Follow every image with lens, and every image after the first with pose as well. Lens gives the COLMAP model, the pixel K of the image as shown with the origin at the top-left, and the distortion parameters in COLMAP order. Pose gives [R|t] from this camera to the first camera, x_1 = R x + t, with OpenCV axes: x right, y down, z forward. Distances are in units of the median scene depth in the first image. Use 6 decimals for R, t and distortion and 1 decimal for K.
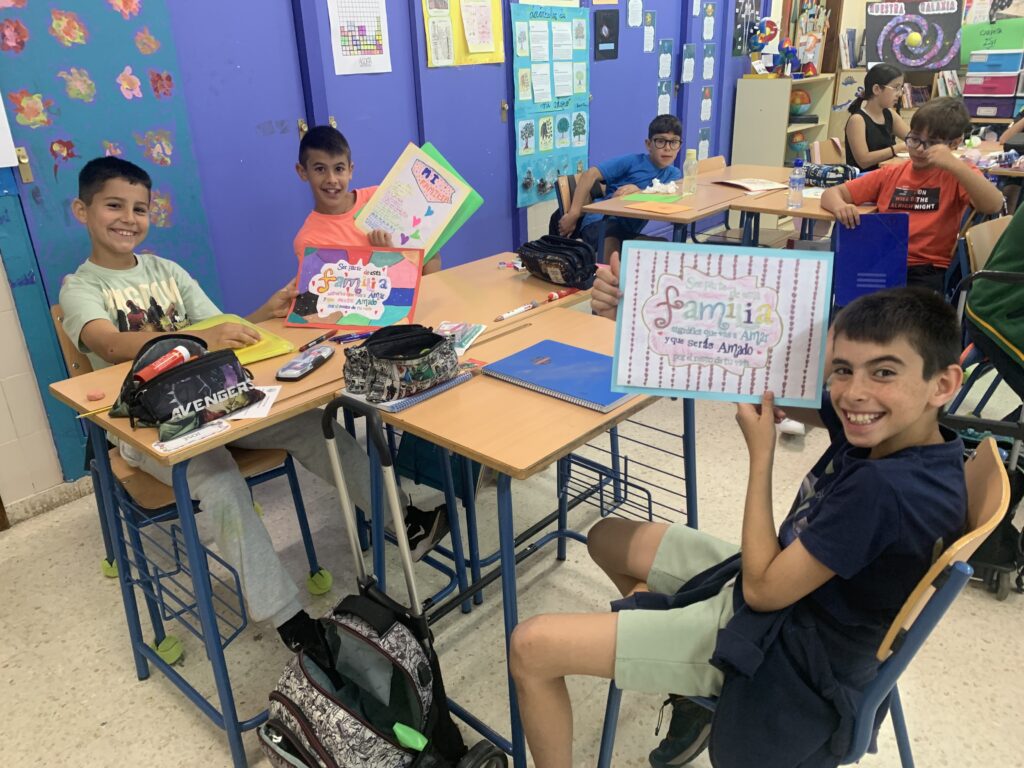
lens RADIAL K [[784.8, 0, 512.0], [0, 784.8, 384.0], [0, 0, 1]] dist [0.016910, -0.013010]
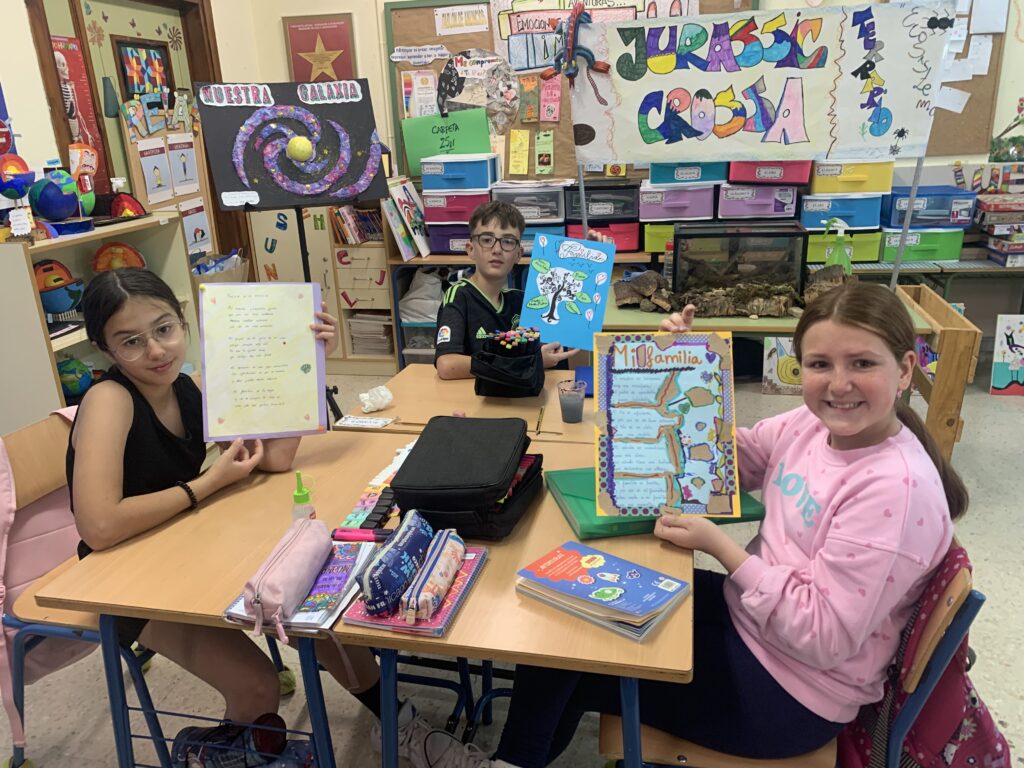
lens RADIAL K [[778.5, 0, 512.0], [0, 778.5, 384.0], [0, 0, 1]] dist [0.008226, 0.004576]
pose [[0.875558, -0.164592, 0.454212, 0.363428], [0.203011, 0.978486, -0.036761, -0.224095], [-0.438389, 0.124396, 0.890135, 0.466473]]
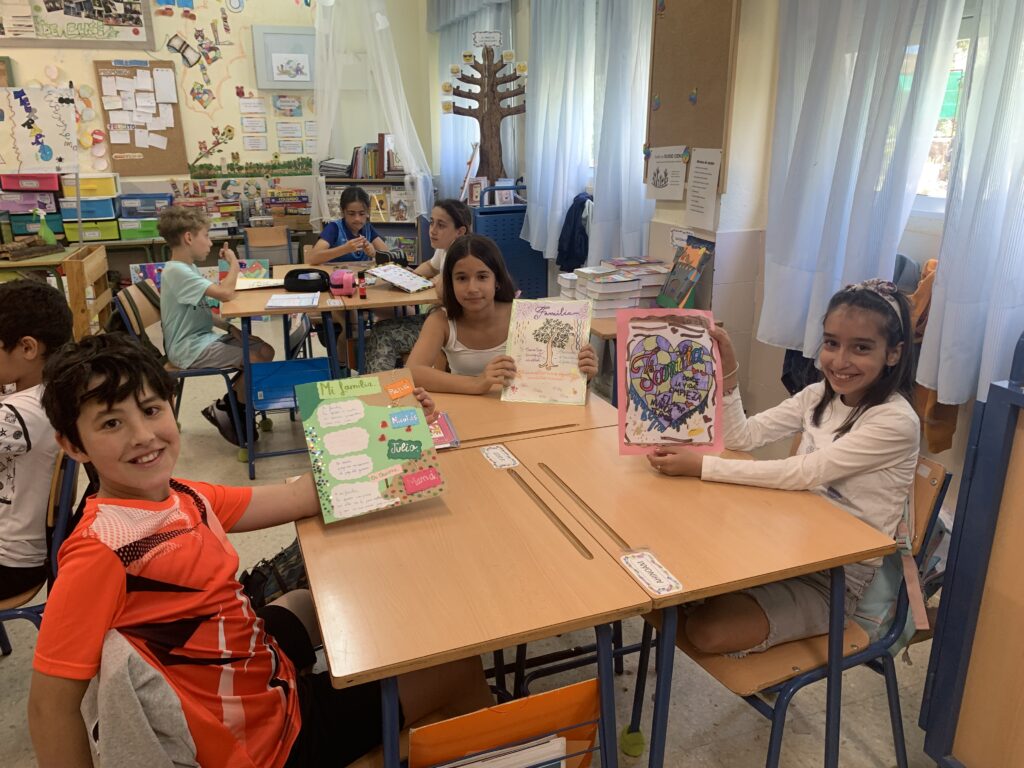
lens RADIAL K [[784.8, 0, 512.0], [0, 784.8, 384.0], [0, 0, 1]] dist [0.016910, -0.013010]
pose [[0.521663, -0.238136, 0.819243, 0.303404], [0.327905, 0.942461, 0.065156, 0.011142], [-0.787621, 0.234644, 0.569733, -0.096288]]
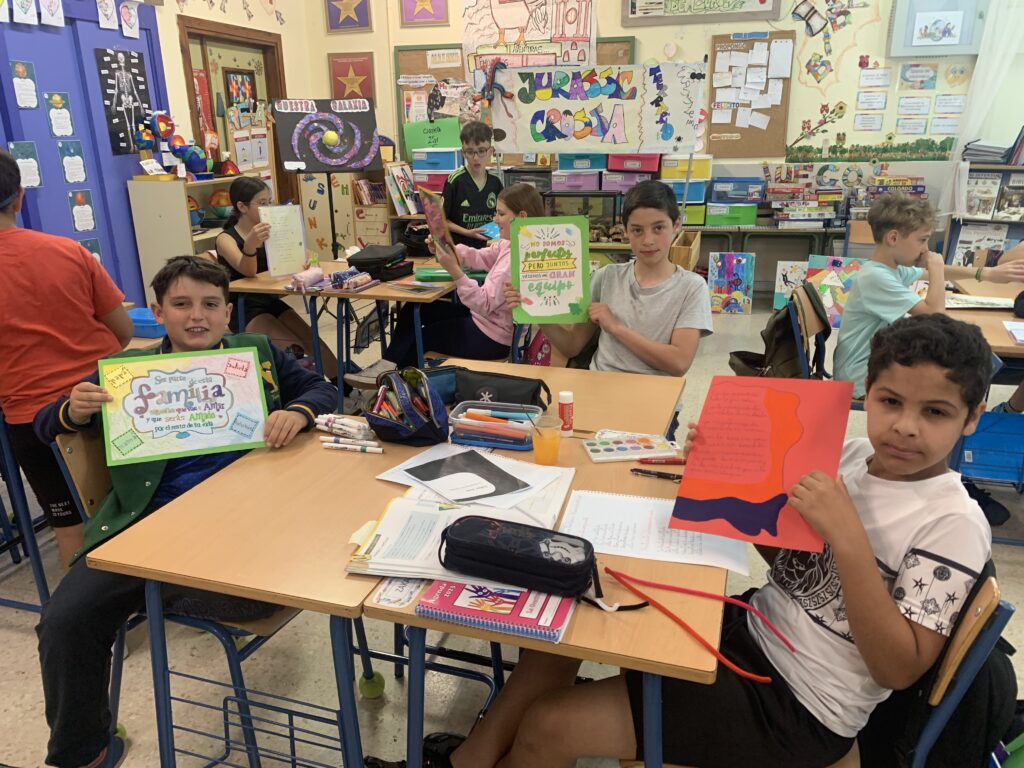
lens RADIAL K [[784.8, 0, 512.0], [0, 784.8, 384.0], [0, 0, 1]] dist [0.016910, -0.013010]
pose [[0.904881, -0.118800, 0.408750, 0.286502], [0.155989, 0.986010, -0.058747, -0.058540], [-0.396053, 0.116919, 0.910754, 0.093383]]
